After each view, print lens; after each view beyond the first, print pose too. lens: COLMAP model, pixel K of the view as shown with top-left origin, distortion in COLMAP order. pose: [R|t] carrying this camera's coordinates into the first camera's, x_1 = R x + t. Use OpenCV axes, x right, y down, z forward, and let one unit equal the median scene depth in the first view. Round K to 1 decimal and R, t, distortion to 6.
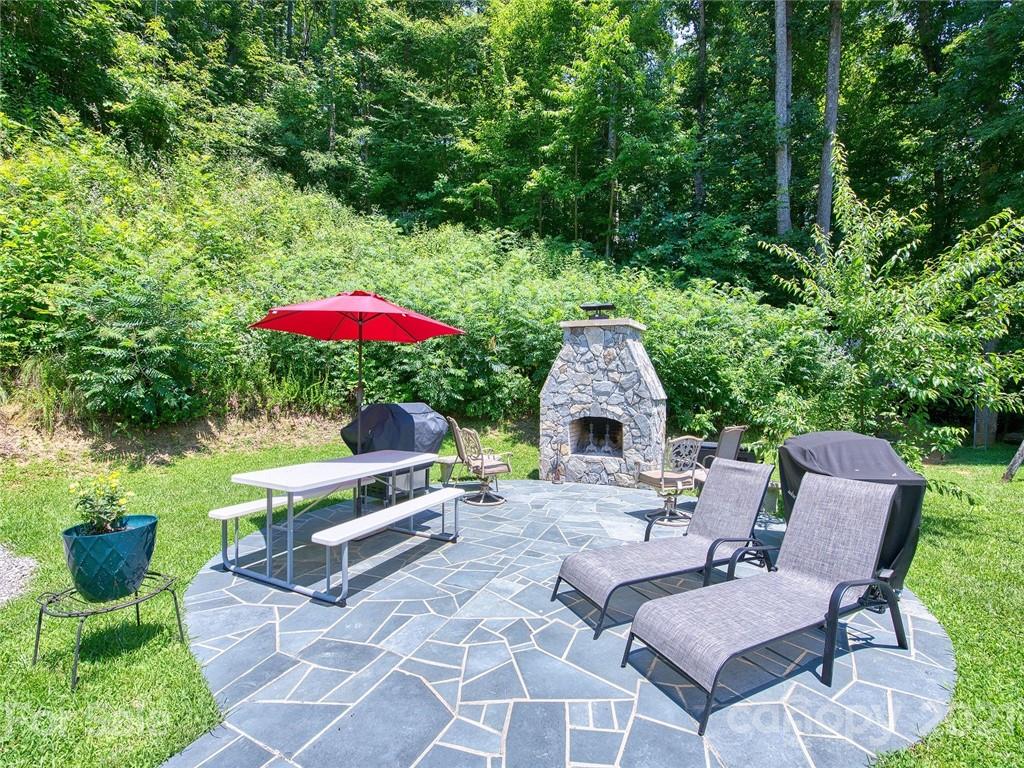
lens RADIAL K [[437.6, 0, 513.4], [0, 437.6, 378.2], [0, 0, 1]] dist [-0.012631, -0.000504]
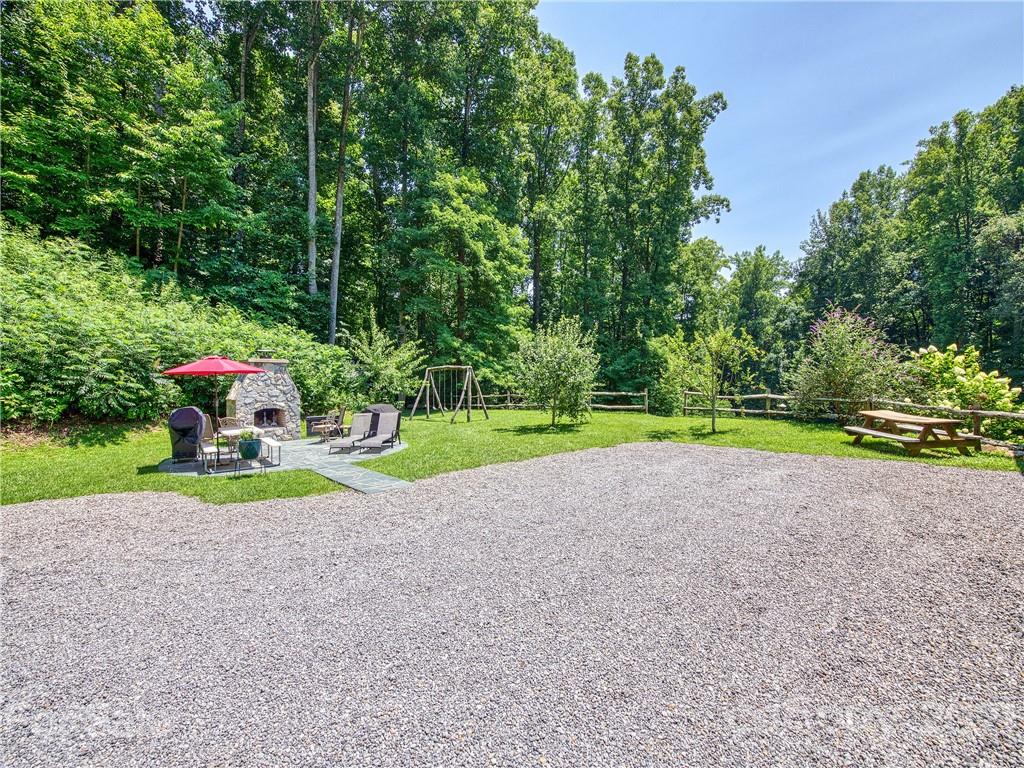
lens RADIAL K [[421.2, 0, 514.0], [0, 421.2, 378.6], [0, 0, 1]] dist [-0.014402, -0.000634]
pose [[0.435300, -0.013393, 0.900186, -0.868512], [-0.004617, 0.999843, 0.017109, -0.070034], [-0.900273, -0.011604, 0.435170, -0.686557]]
